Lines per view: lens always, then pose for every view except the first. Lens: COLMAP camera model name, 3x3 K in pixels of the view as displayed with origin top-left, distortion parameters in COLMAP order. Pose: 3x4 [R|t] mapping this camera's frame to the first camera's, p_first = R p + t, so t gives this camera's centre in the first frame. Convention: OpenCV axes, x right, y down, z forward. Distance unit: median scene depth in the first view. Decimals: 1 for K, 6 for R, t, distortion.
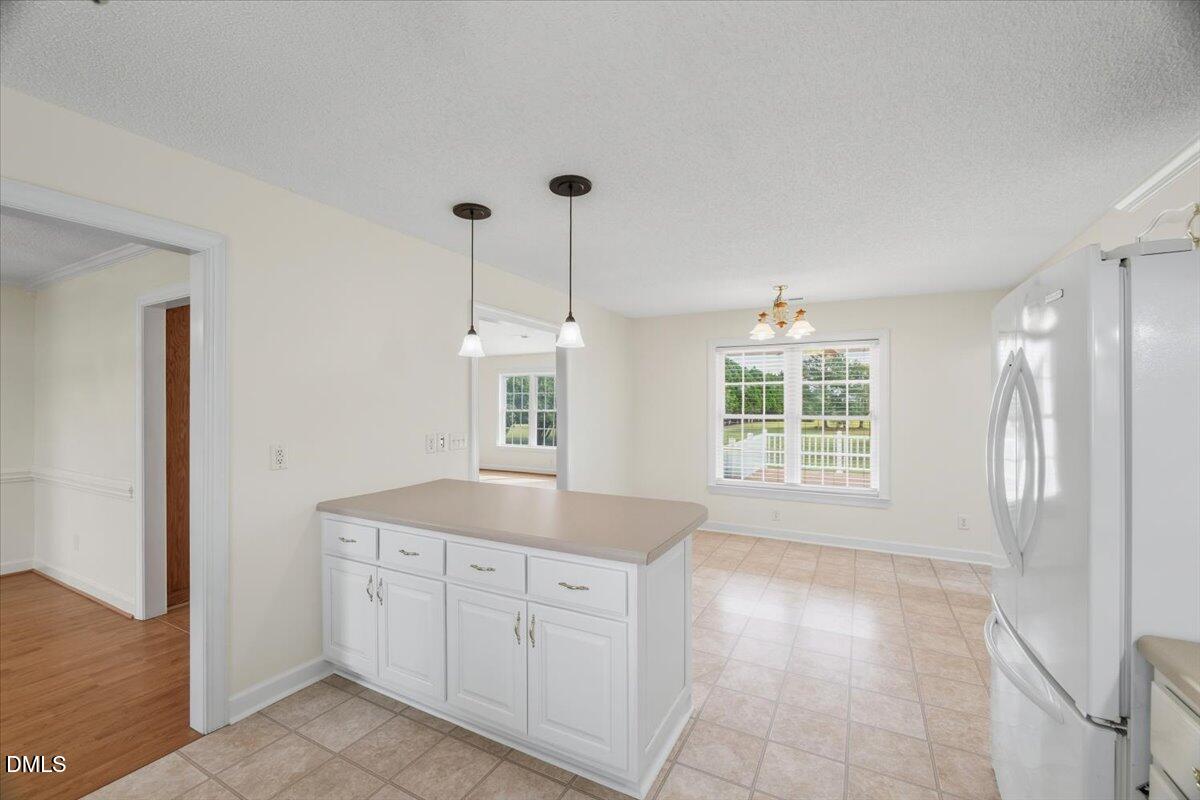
lens RADIAL K [[478.7, 0, 600.0], [0, 478.7, 400.0], [0, 0, 1]] dist [-0.000398, -0.000035]
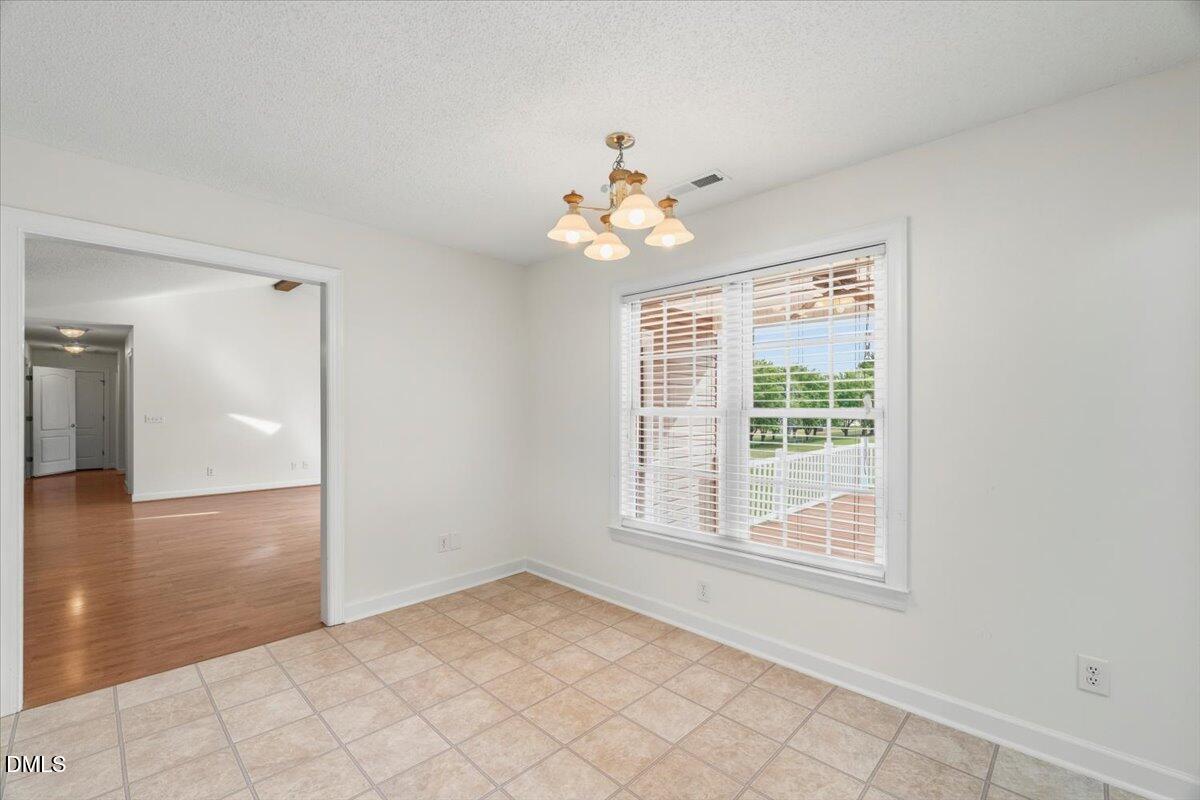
lens RADIAL K [[500.7, 0, 592.9], [0, 500.7, 405.1], [0, 0, 1]] dist [-0.001466, -0.000115]
pose [[0.958316, -0.003986, -0.285683, 0.442456], [0.010616, 0.999709, 0.021662, 0.014263], [0.285514, -0.023792, 0.958079, 0.449904]]
